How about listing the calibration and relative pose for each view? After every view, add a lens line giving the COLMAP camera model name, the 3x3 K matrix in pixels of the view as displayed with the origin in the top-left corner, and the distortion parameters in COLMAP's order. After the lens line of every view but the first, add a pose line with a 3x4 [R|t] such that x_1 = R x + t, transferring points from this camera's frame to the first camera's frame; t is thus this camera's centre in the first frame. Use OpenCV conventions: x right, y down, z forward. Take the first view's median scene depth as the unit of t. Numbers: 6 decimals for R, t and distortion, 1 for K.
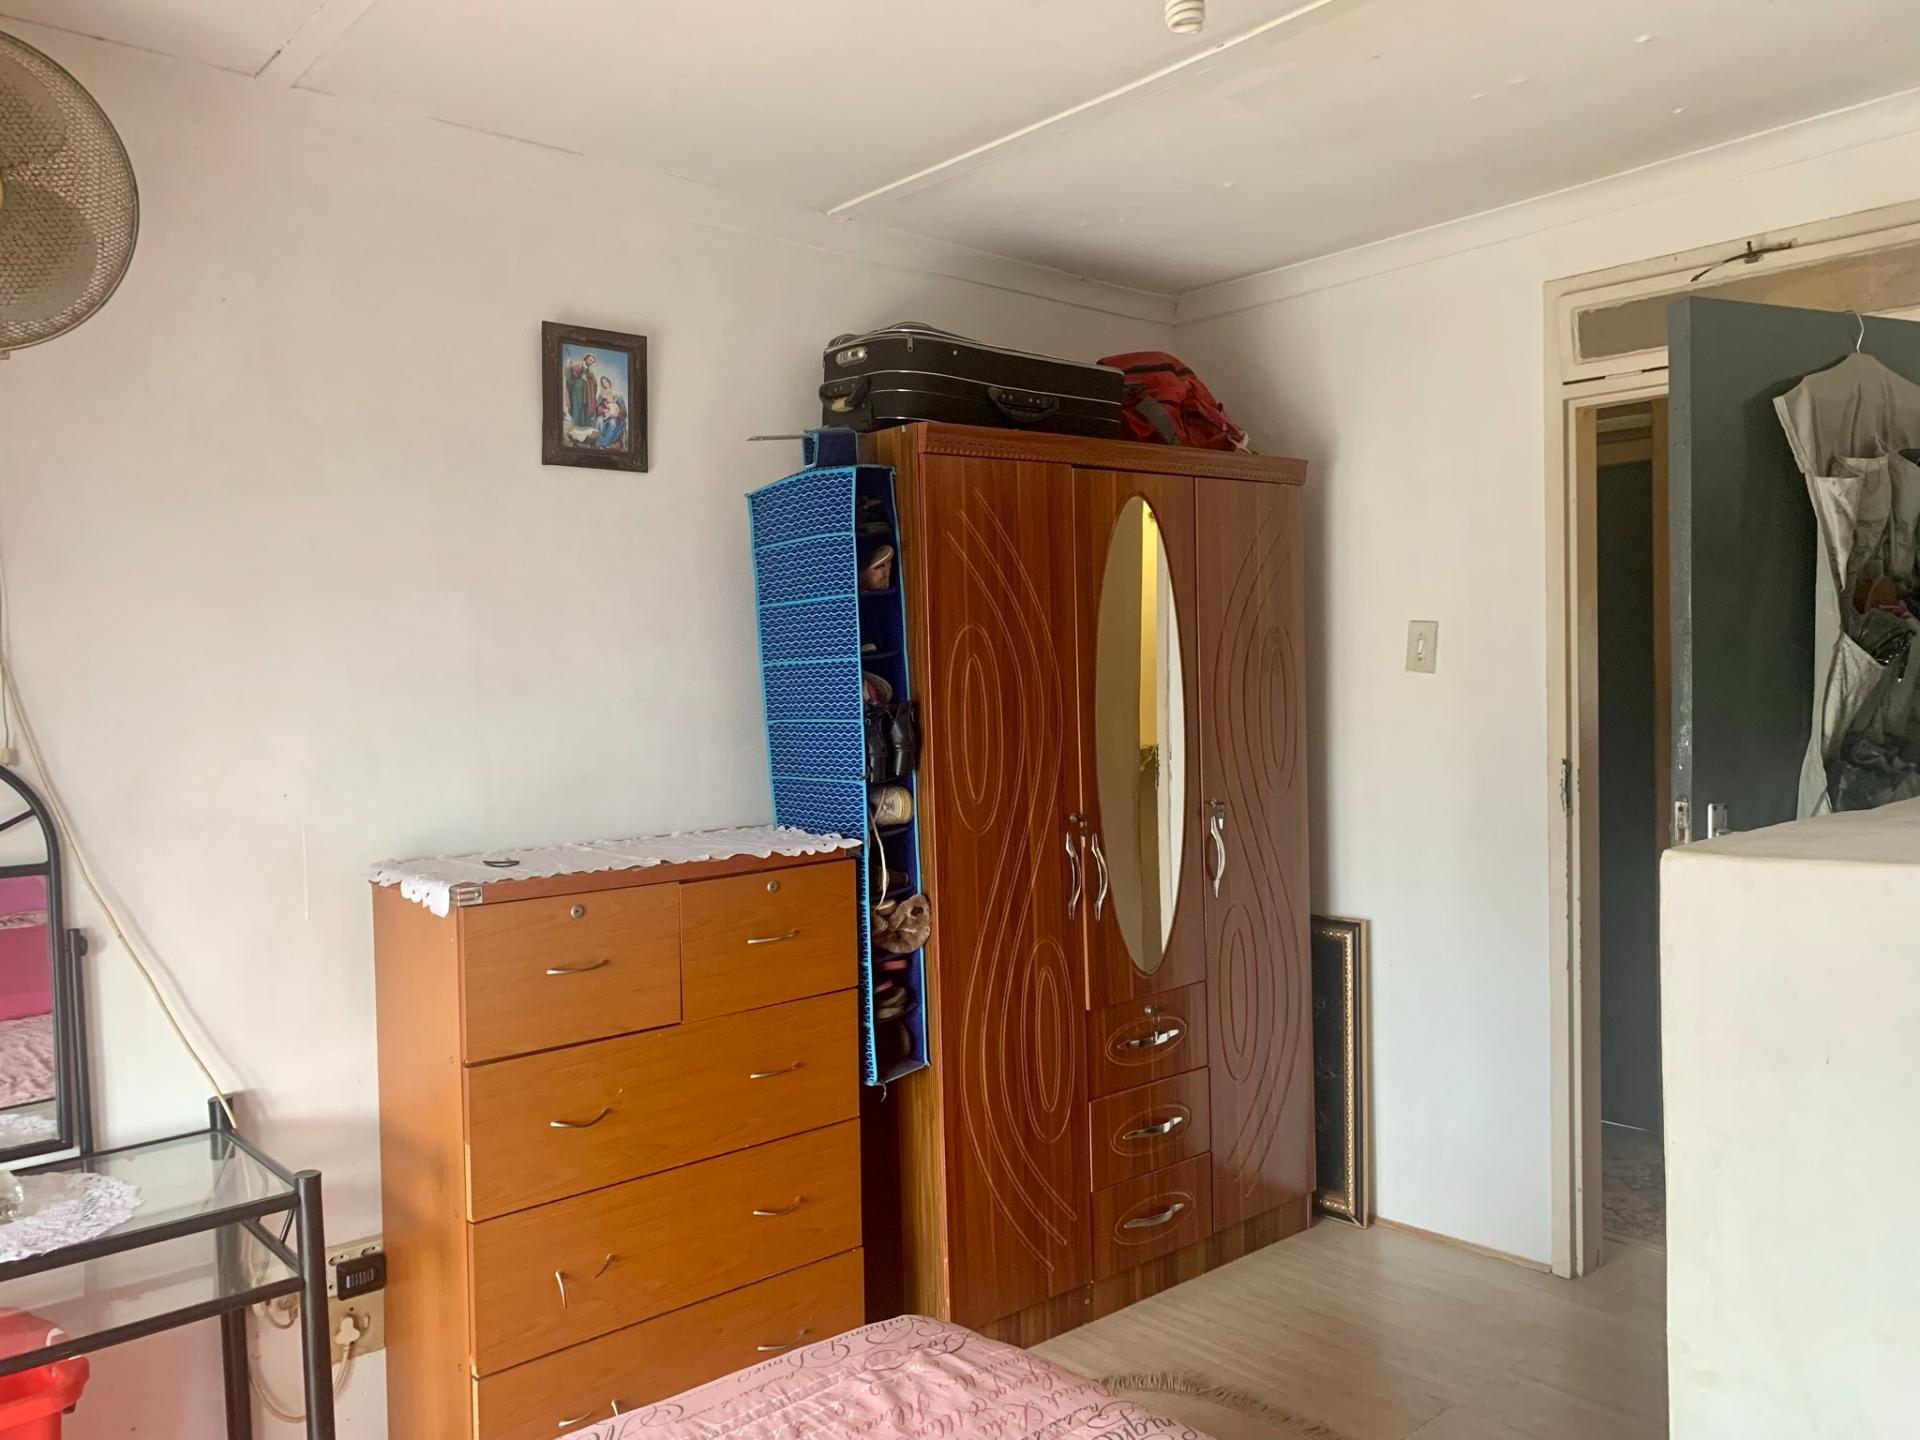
lens RADIAL K [[1467.8, 0, 959.2], [0, 1467.8, 723.2], [0, 0, 1]] dist [0.030980, -0.031623]
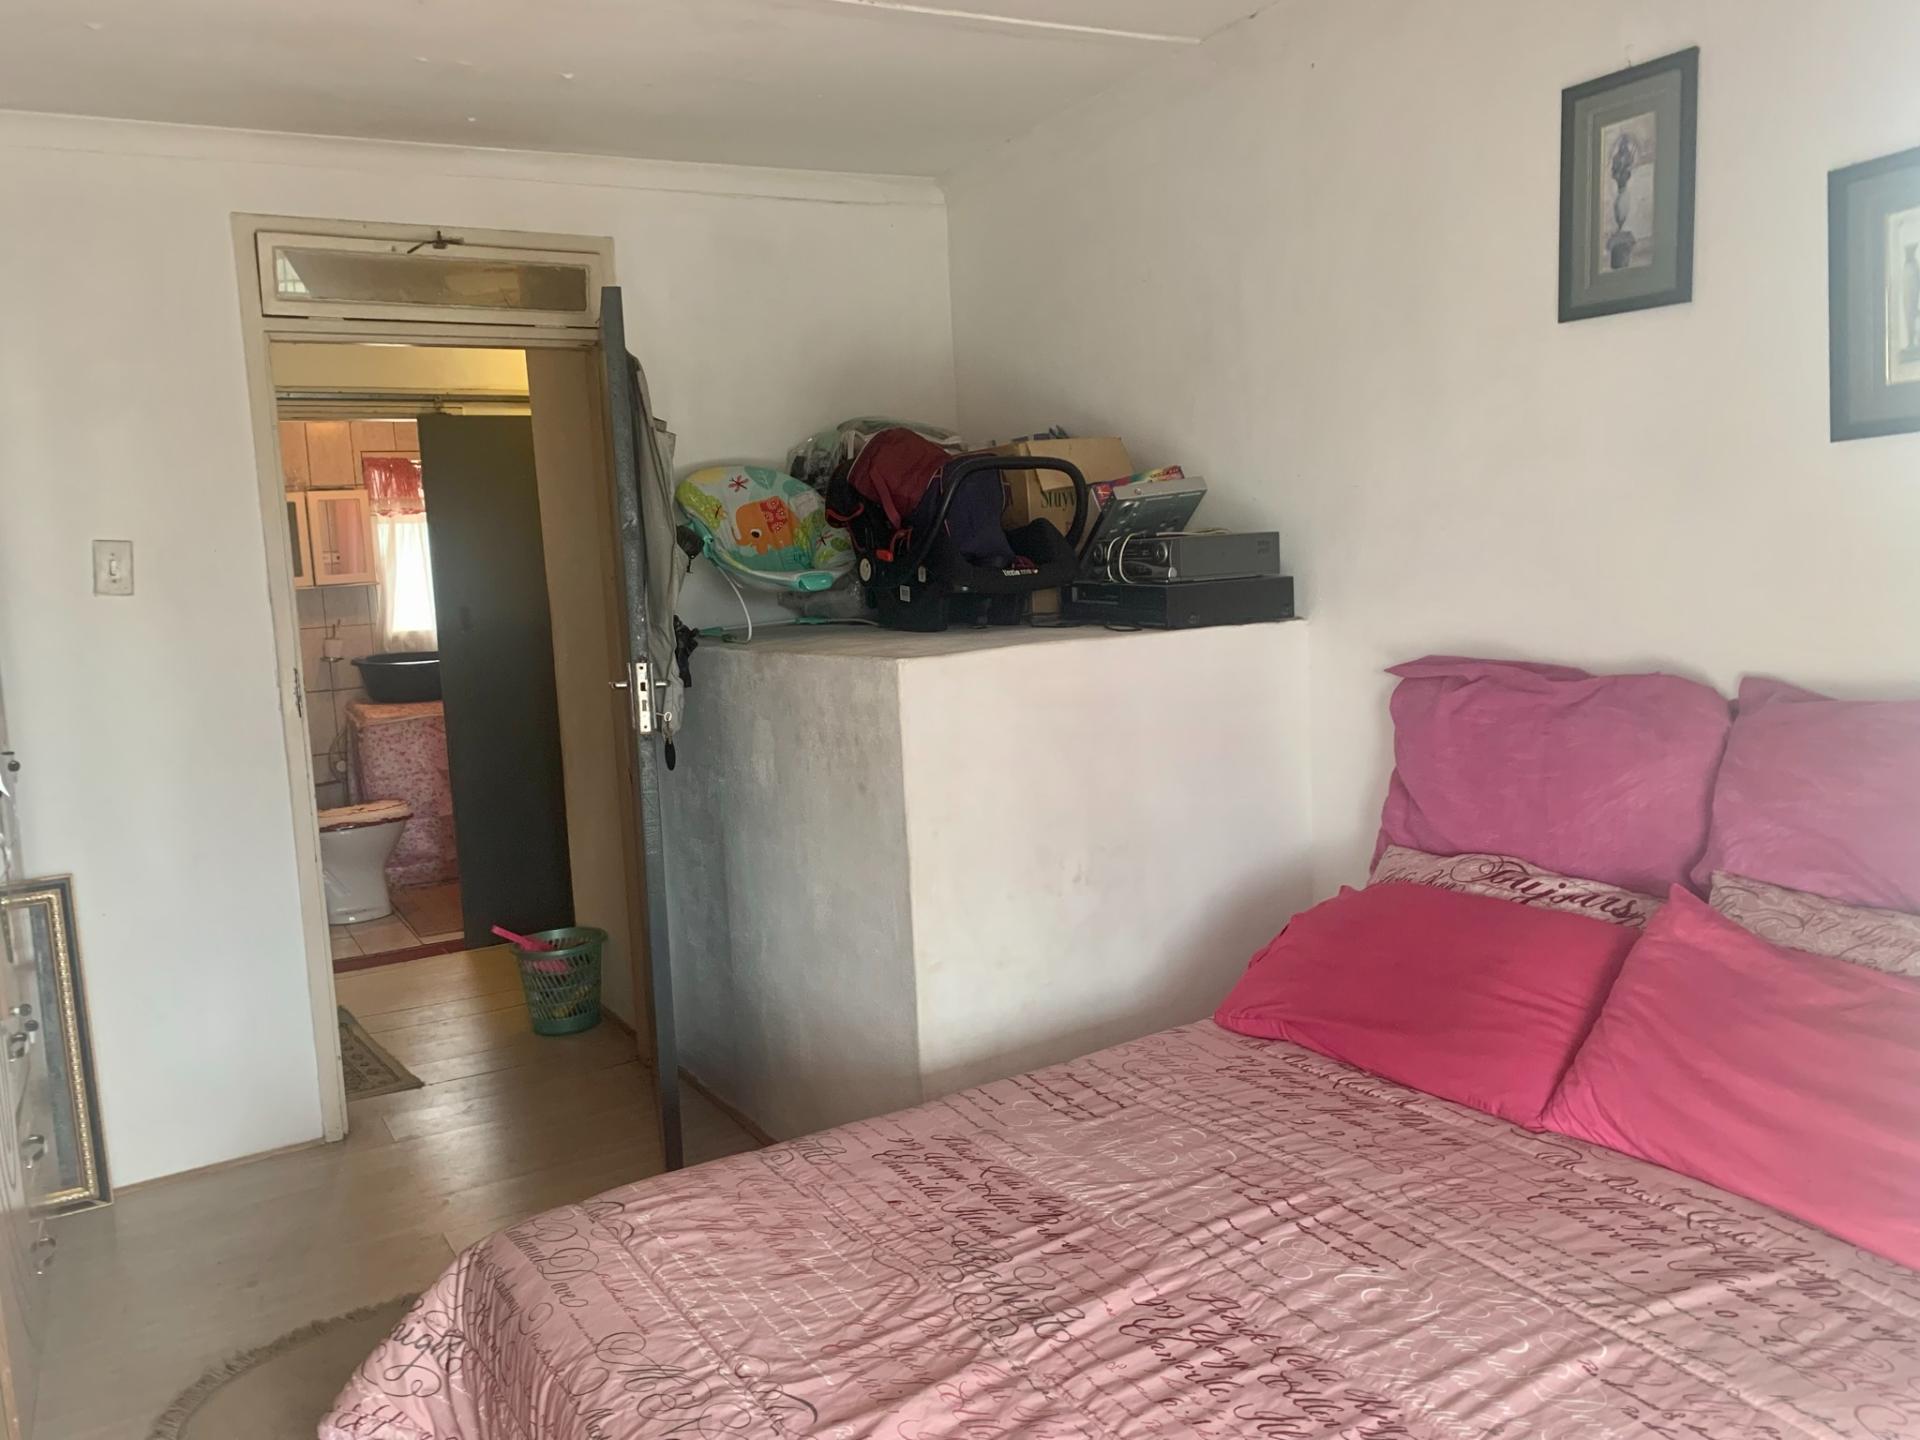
lens RADIAL K [[1467.8, 0, 951.0], [0, 1467.8, 719.7], [0, 0, 1]] dist [0.030980, -0.031623]
pose [[0.186764, -0.098227, 0.977482, -0.633438], [0.085034, 0.992871, 0.083526, 0.013633], [-0.978718, 0.067519, 0.193785, 0.367955]]
